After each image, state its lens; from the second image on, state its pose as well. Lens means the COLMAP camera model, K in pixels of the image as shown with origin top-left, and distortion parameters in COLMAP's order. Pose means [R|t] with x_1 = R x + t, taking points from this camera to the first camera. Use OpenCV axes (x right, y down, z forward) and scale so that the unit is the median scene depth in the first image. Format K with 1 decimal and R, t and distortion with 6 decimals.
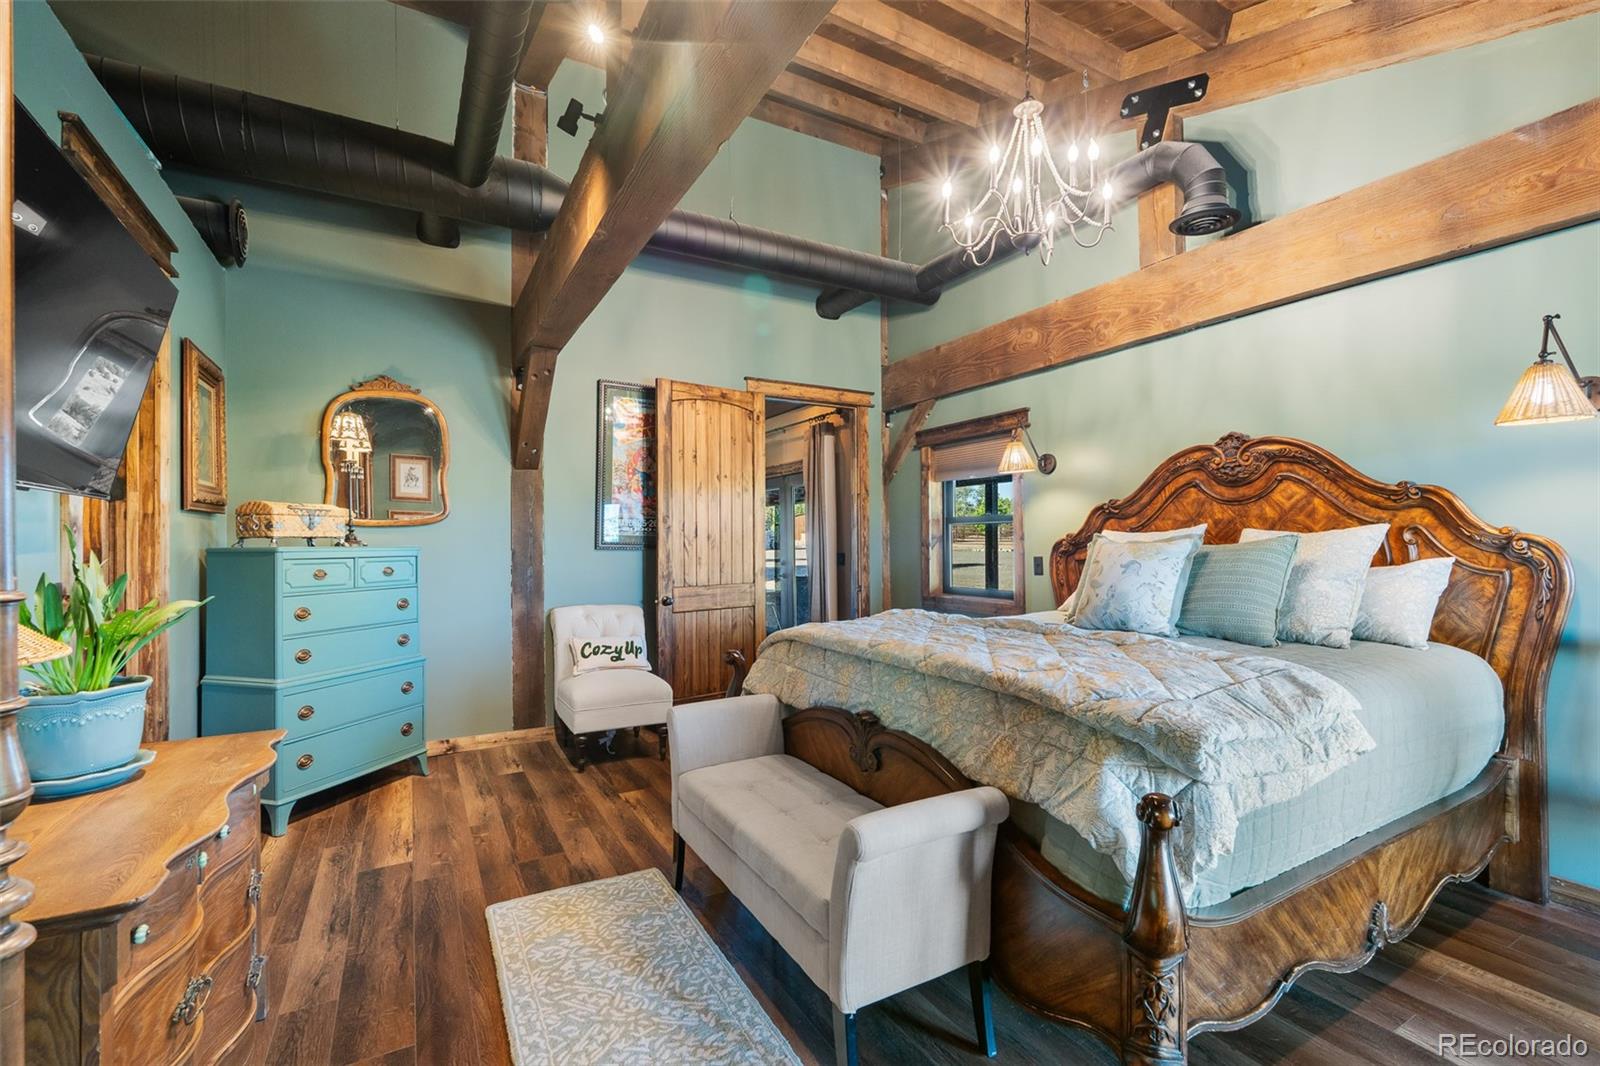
lens RADIAL K [[711.0, 0, 806.1], [0, 711.0, 533.5], [0, 0, 1]] dist [-0.006926, 0.001363]
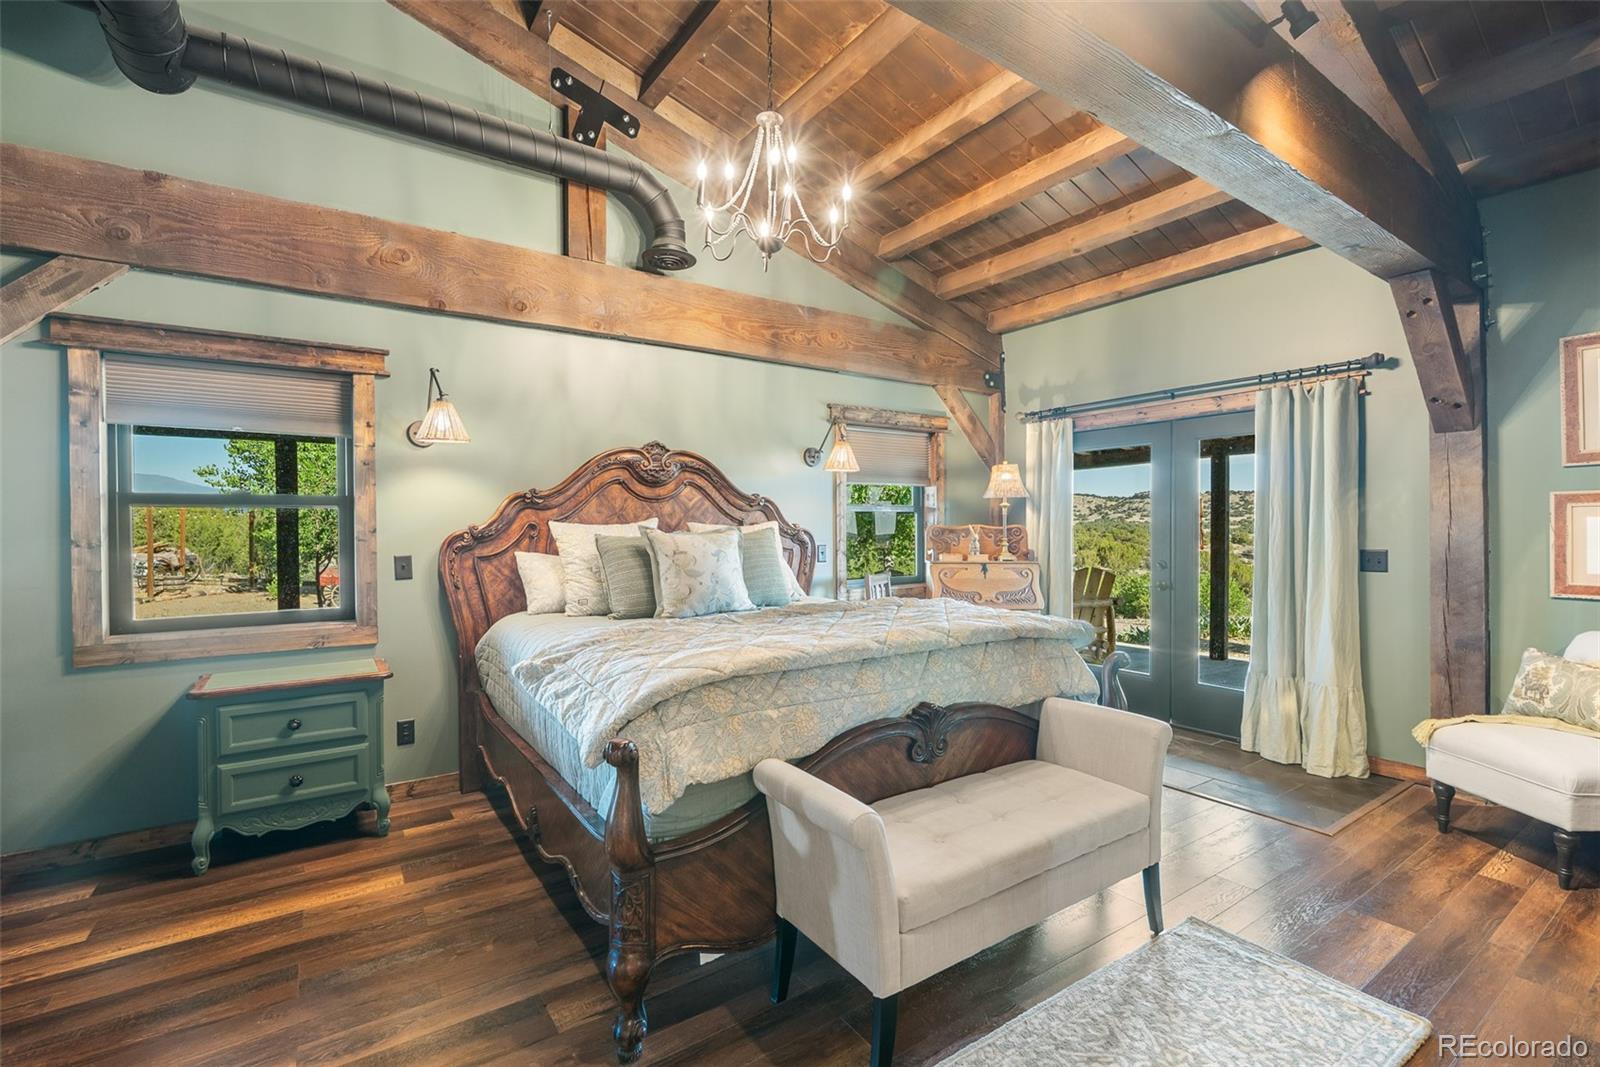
lens RADIAL K [[711.0, 0, 802.2], [0, 711.0, 530.8], [0, 0, 1]] dist [-0.006926, 0.001363]
pose [[-0.092469, 0.000201, 0.995716, -0.639305], [-0.005569, 0.999984, -0.000719, 0.007637], [-0.995700, -0.005611, -0.092466, 0.910667]]
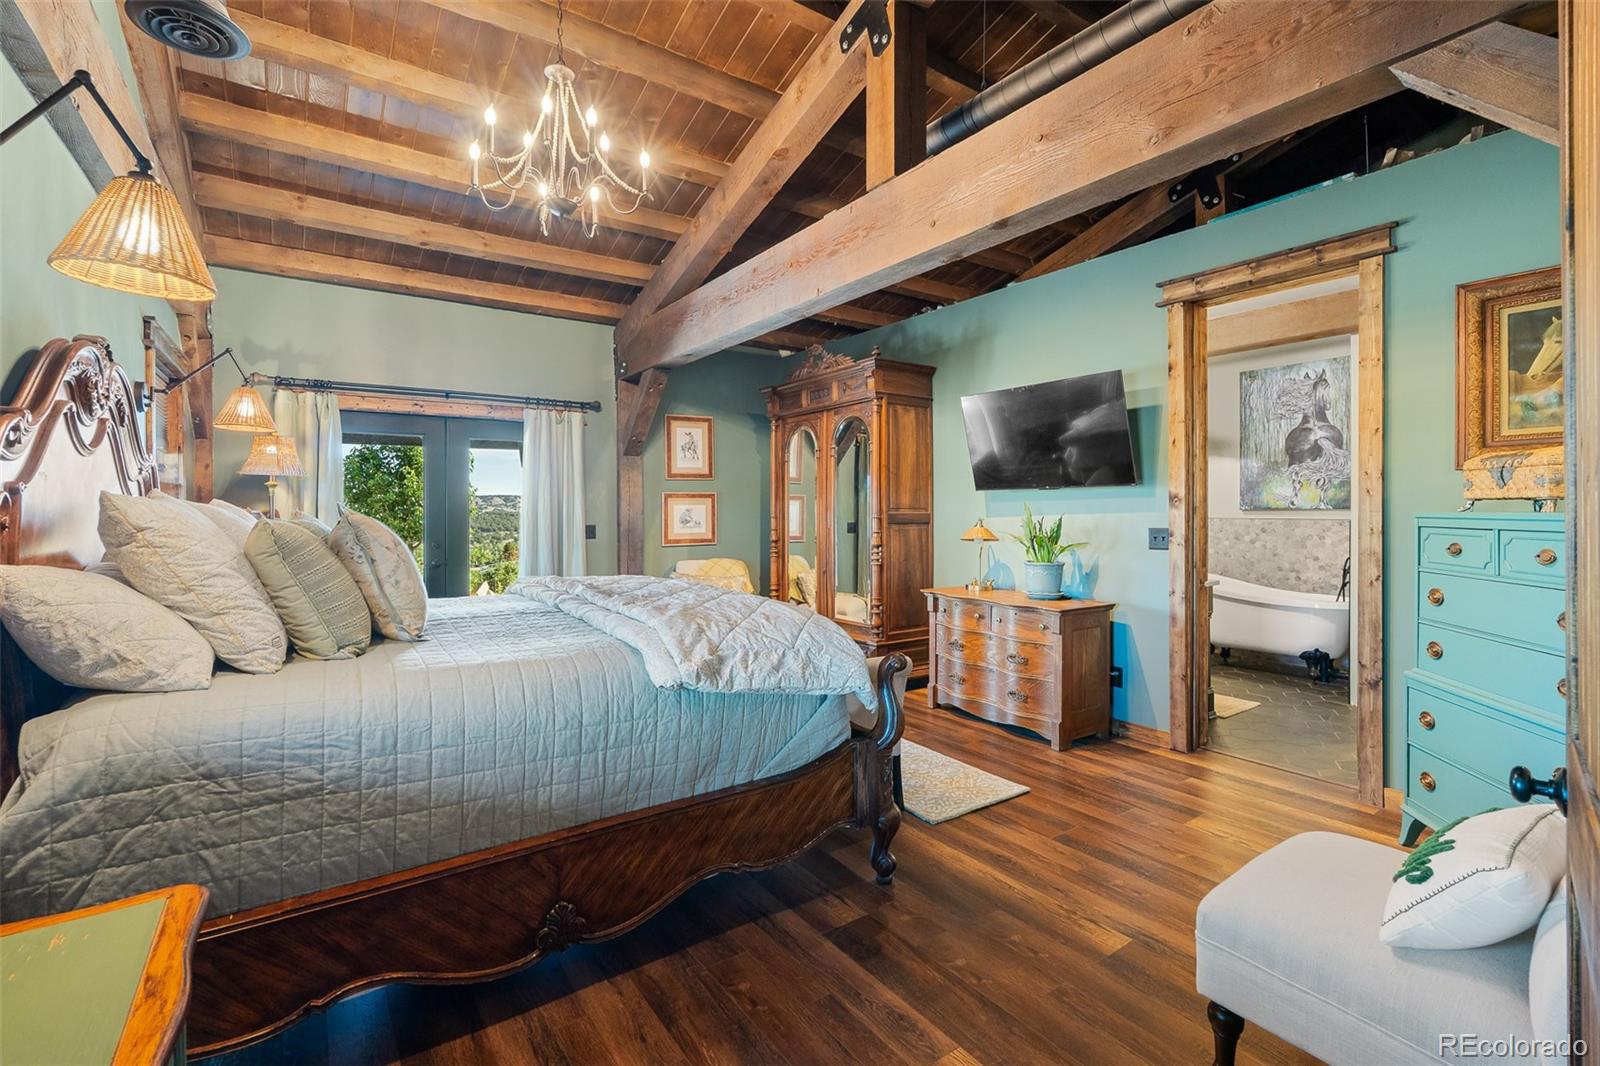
lens RADIAL K [[711.0, 0, 798.1], [0, 711.0, 507.7], [0, 0, 1]] dist [-0.006926, 0.001363]
pose [[-0.996012, 0.008466, -0.088814, 0.066364], [0.009611, 0.999876, -0.012476, 0.016660], [0.088697, -0.013280, -0.995970, 1.742684]]
